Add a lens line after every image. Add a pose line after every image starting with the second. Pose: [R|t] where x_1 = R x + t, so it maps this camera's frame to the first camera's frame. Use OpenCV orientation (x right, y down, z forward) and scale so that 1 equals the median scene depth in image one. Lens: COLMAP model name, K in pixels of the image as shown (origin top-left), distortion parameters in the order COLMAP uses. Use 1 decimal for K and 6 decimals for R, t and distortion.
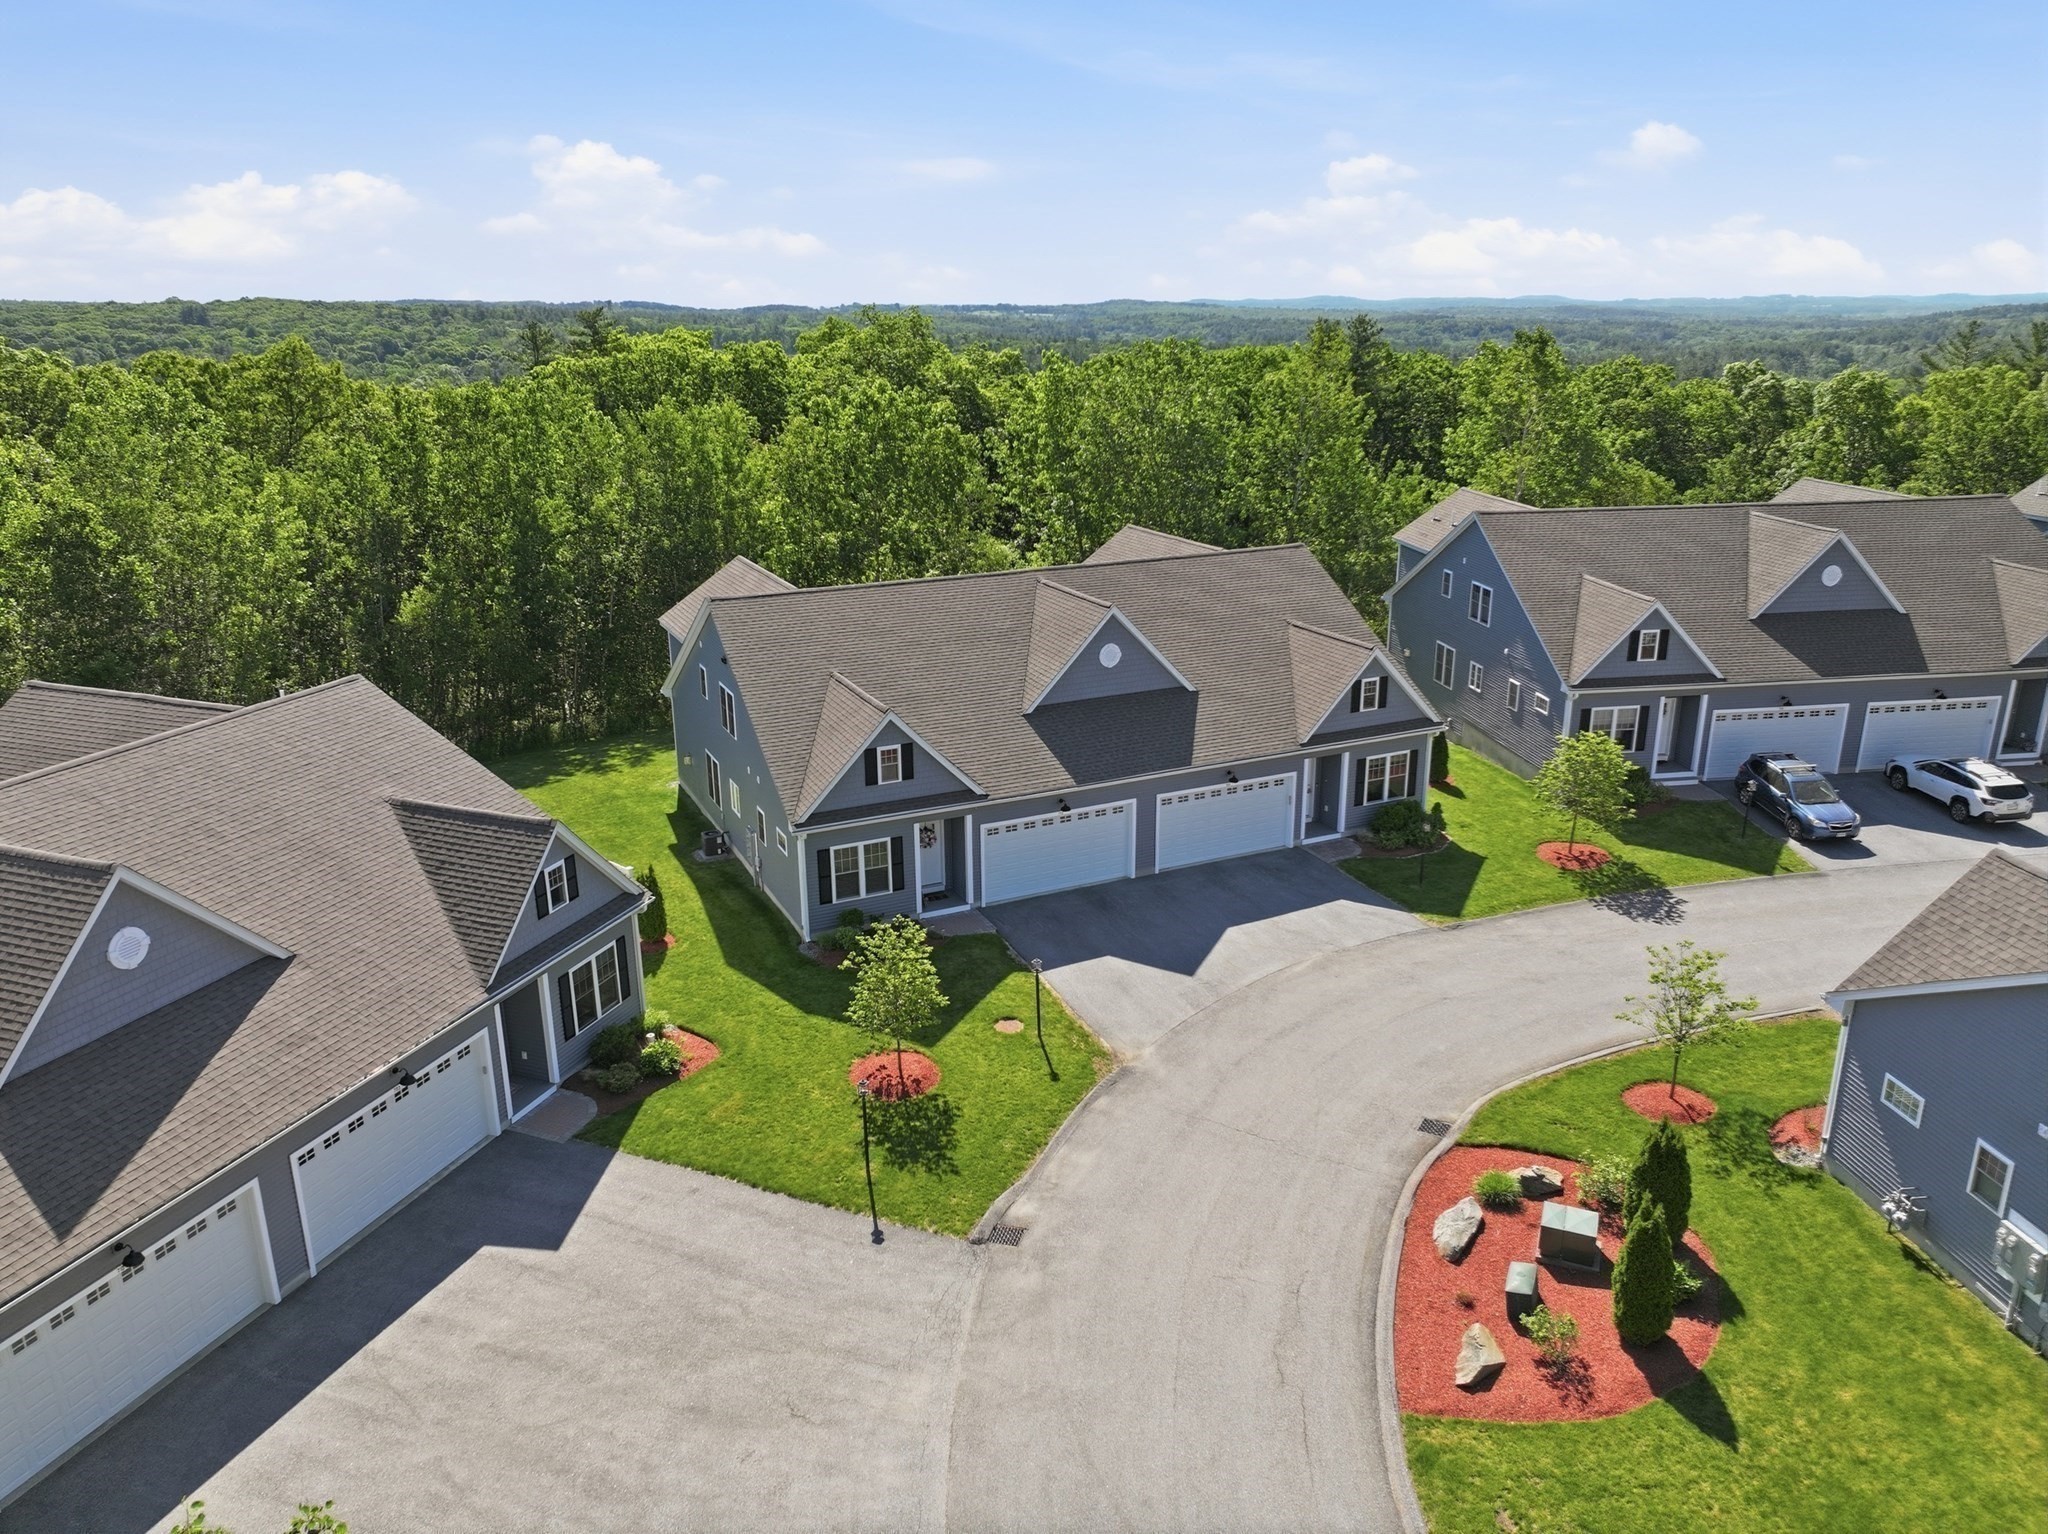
lens RADIAL K [[1446.0, 0, 1022.3], [0, 1446.0, 776.0], [0, 0, 1]] dist [-0.001858, 0.002537]
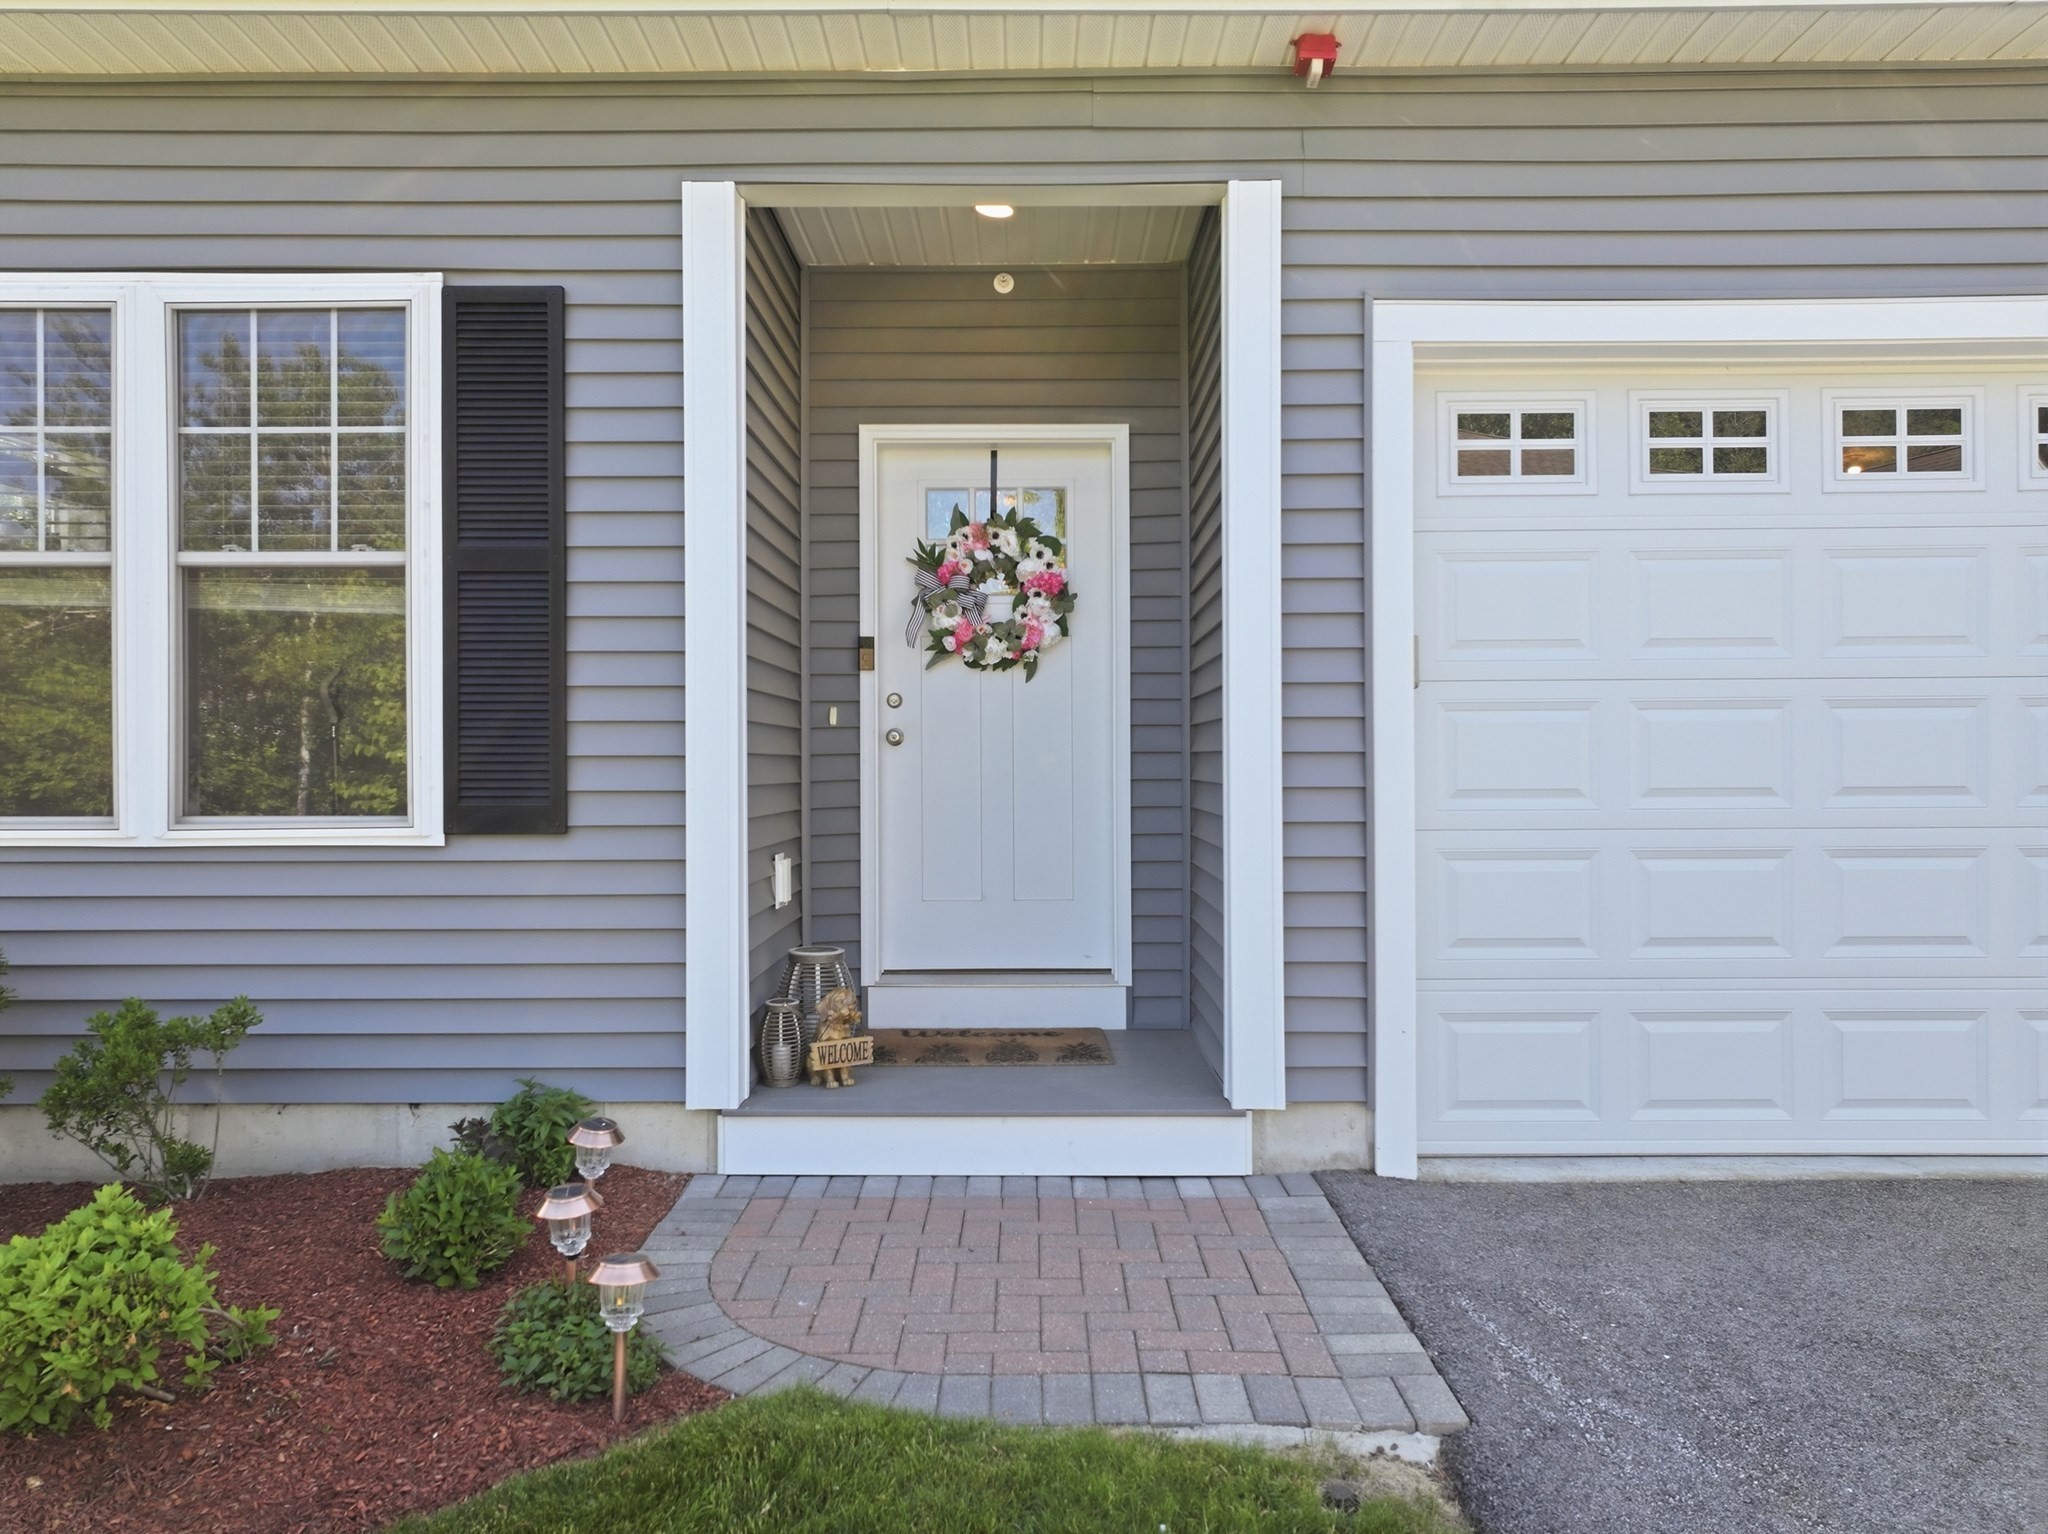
lens RADIAL K [[1446.0, 0, 1022.3], [0, 1446.0, 776.0], [0, 0, 1]] dist [-0.001858, 0.002537]
pose [[0.905424, 0.001939, -0.424503, -0.007731], [-0.138092, 0.946947, -0.290210, 0.095294], [0.401419, 0.321384, 0.857657, 0.881259]]
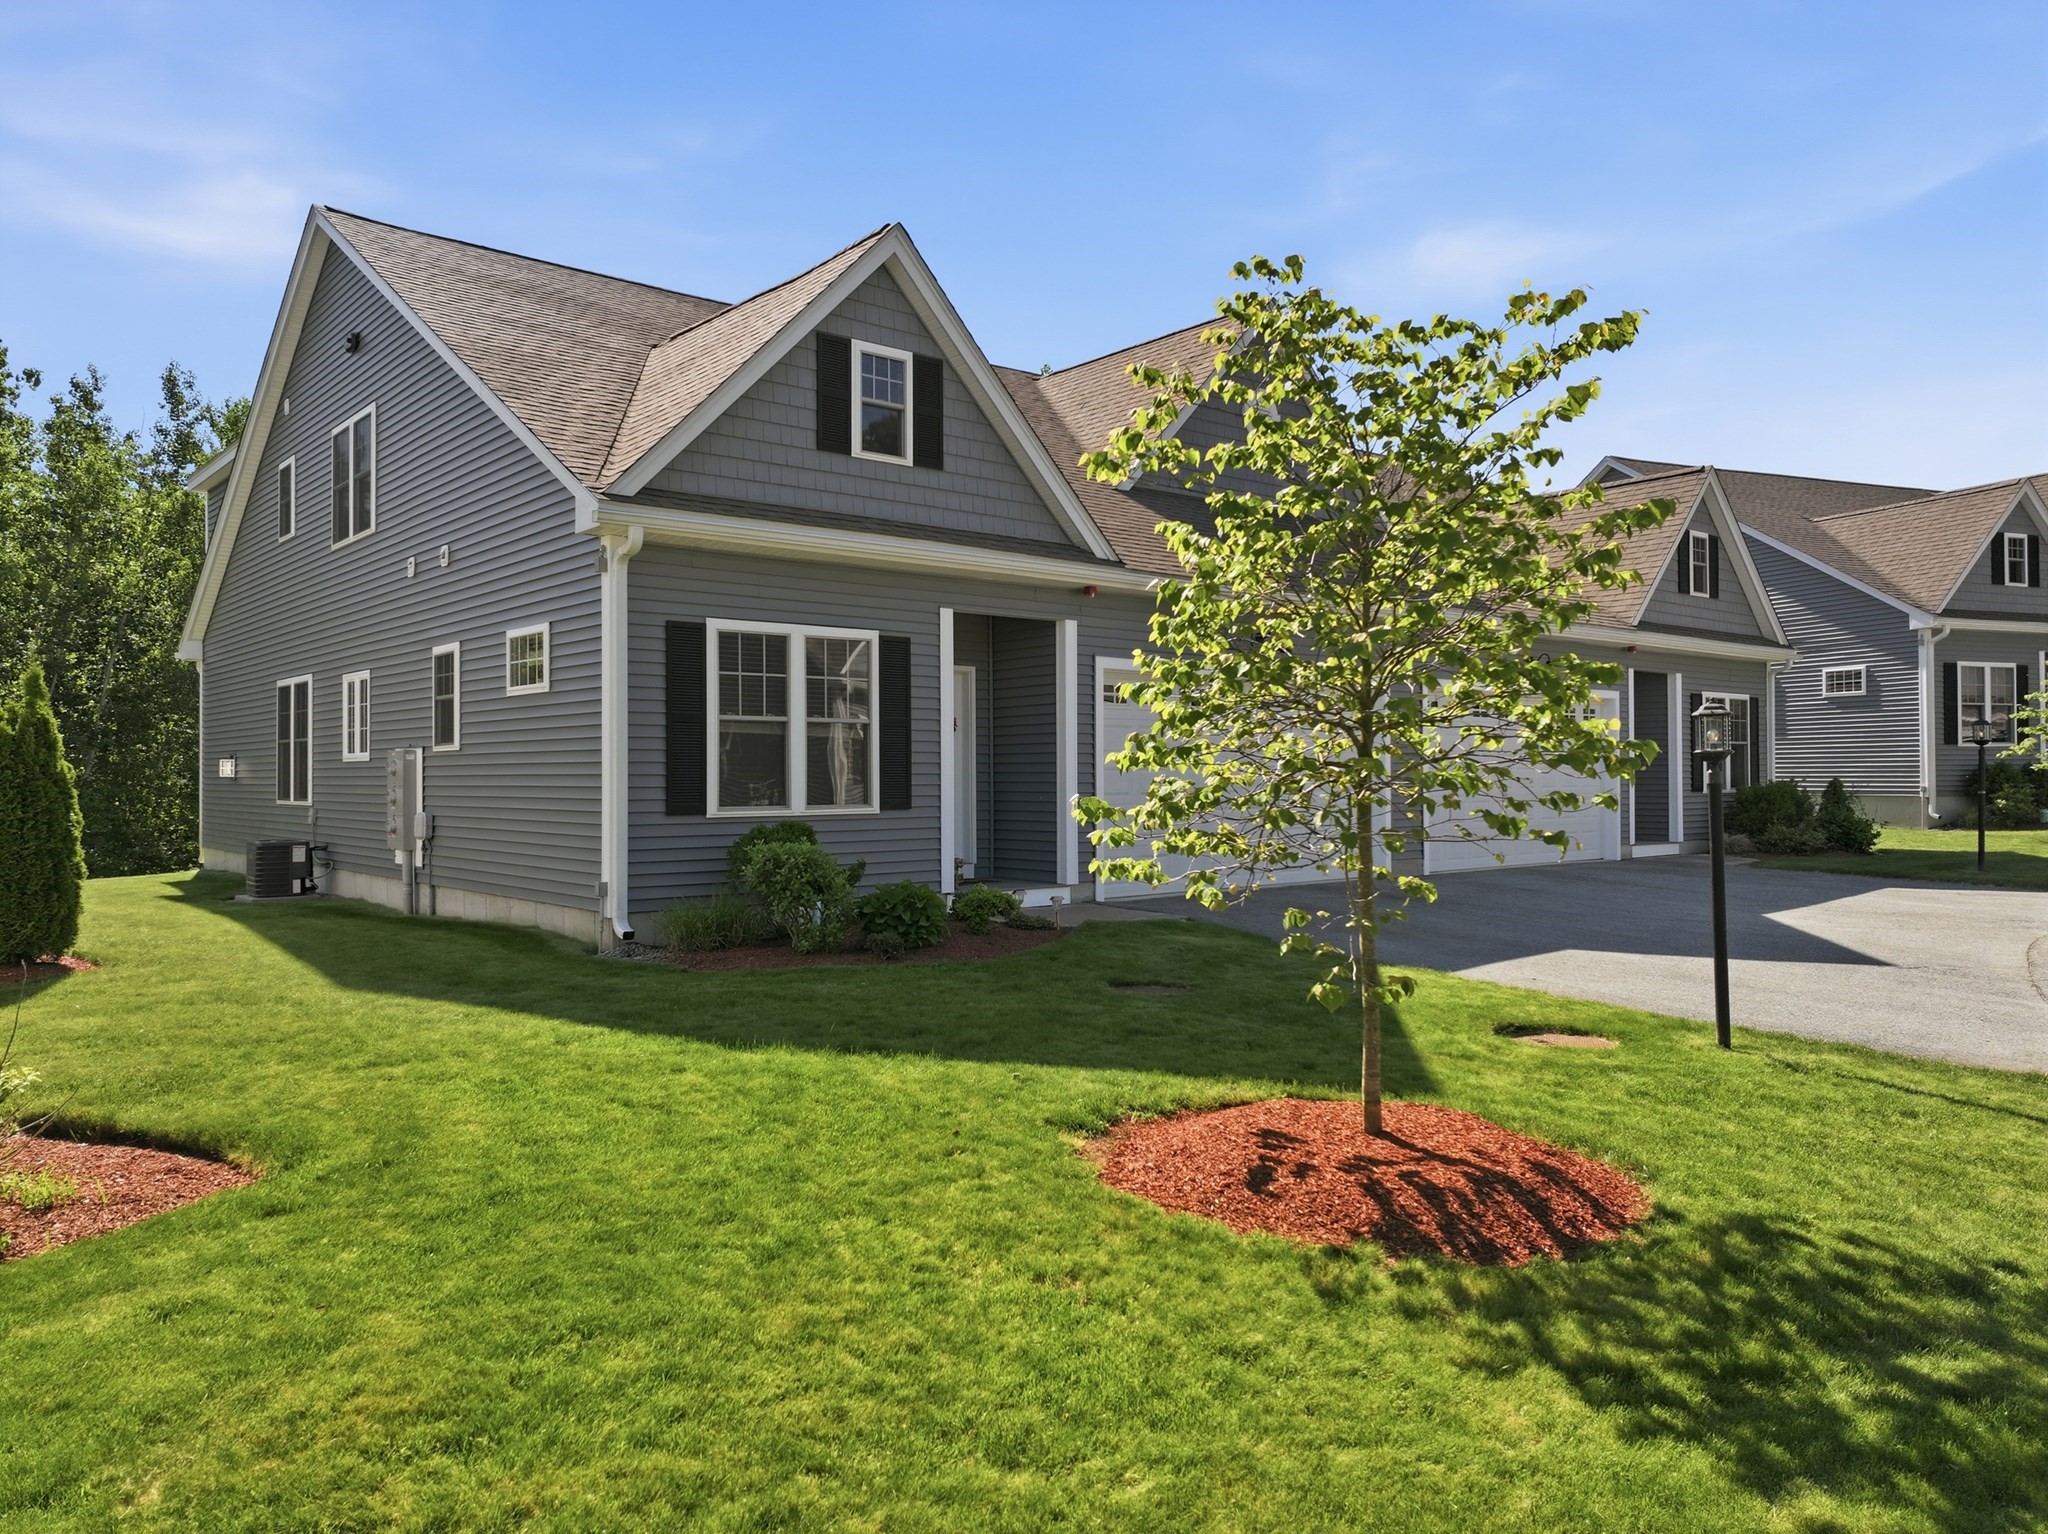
lens RADIAL K [[1446.0, 0, 1022.3], [0, 1446.0, 776.0], [0, 0, 1]] dist [-0.001858, 0.002537]
pose [[0.966479, 0.004365, 0.256708, -0.135483], [0.078011, 0.947591, -0.309815, 0.167595], [-0.244606, 0.319455, 0.915487, 0.657431]]
